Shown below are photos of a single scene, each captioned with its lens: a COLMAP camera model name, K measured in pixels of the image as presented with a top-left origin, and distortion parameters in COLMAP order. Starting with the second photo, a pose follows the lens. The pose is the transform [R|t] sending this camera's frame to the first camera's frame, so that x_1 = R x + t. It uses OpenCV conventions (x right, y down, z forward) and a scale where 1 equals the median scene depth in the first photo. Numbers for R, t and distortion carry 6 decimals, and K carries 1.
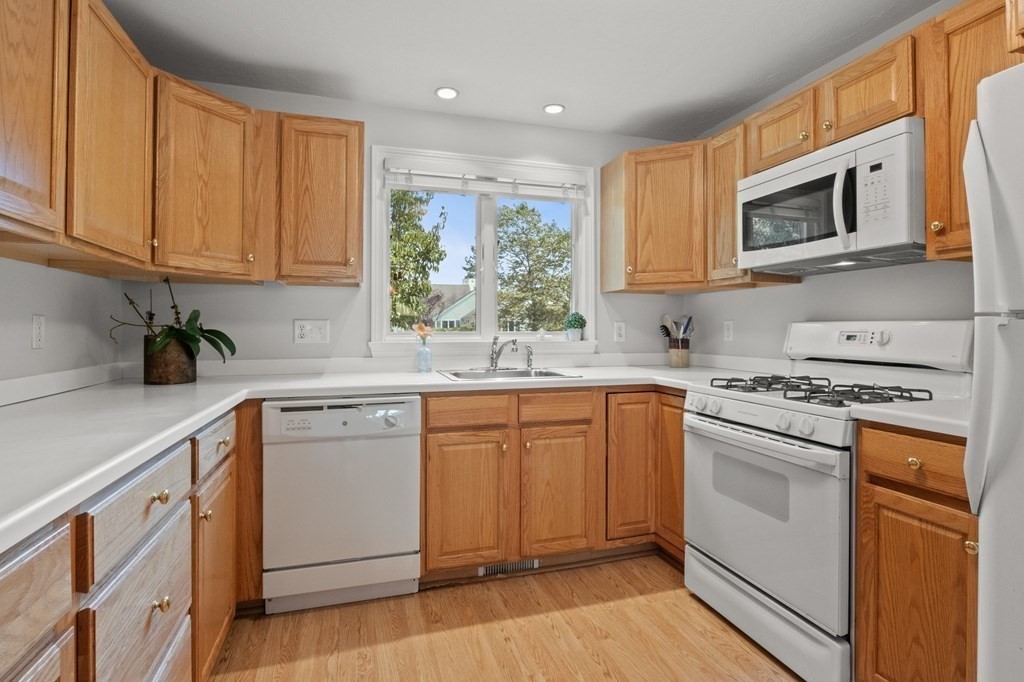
lens RADIAL K [[517.9, 0, 518.6], [0, 517.9, 323.7], [0, 0, 1]] dist [-0.003674, -0.000160]
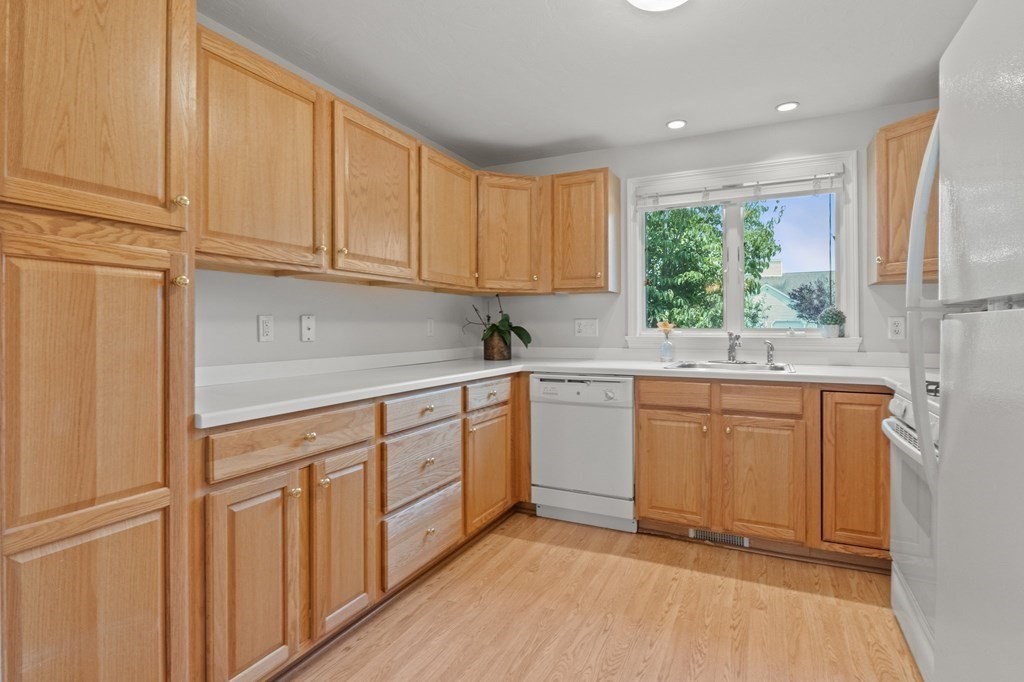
lens RADIAL K [[517.9, 0, 518.6], [0, 517.9, 323.7], [0, 0, 1]] dist [-0.003674, -0.000160]
pose [[0.724771, -0.004529, -0.688975, 0.457969], [0.008823, 0.999957, 0.002709, -0.000387], [0.688933, -0.008042, 0.724780, -0.110881]]
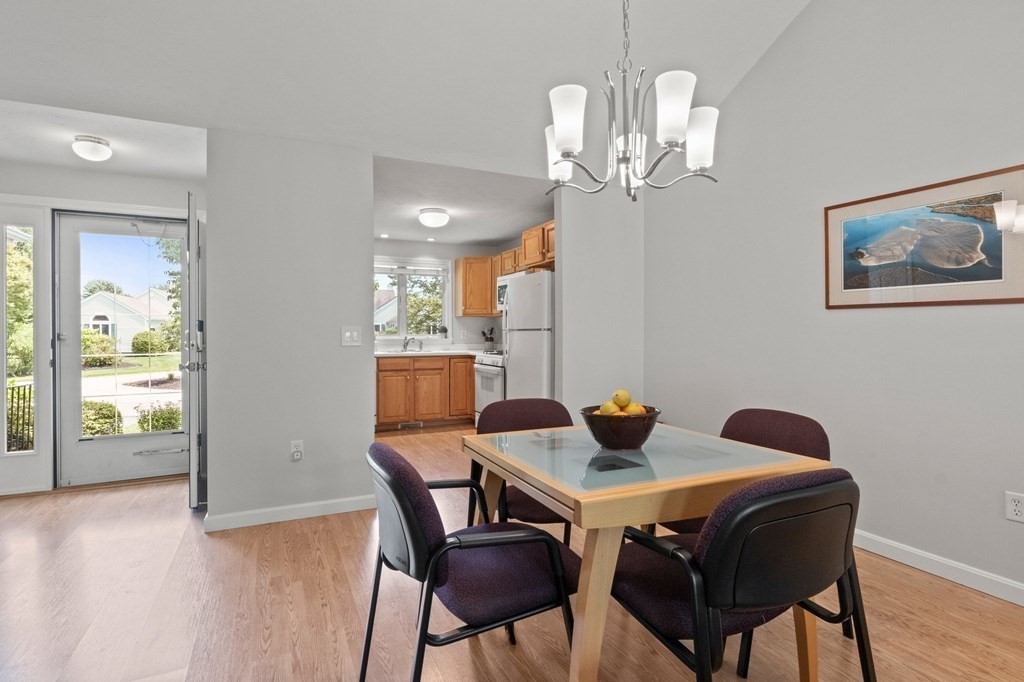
lens RADIAL K [[517.9, 0, 513.3], [0, 517.9, 333.3], [0, 0, 1]] dist [-0.001998, -0.000414]
pose [[0.991423, -0.002512, 0.130666, 0.157516], [0.000883, 0.999921, 0.012523, -0.021882], [-0.130688, -0.012301, 0.991347, -1.667895]]
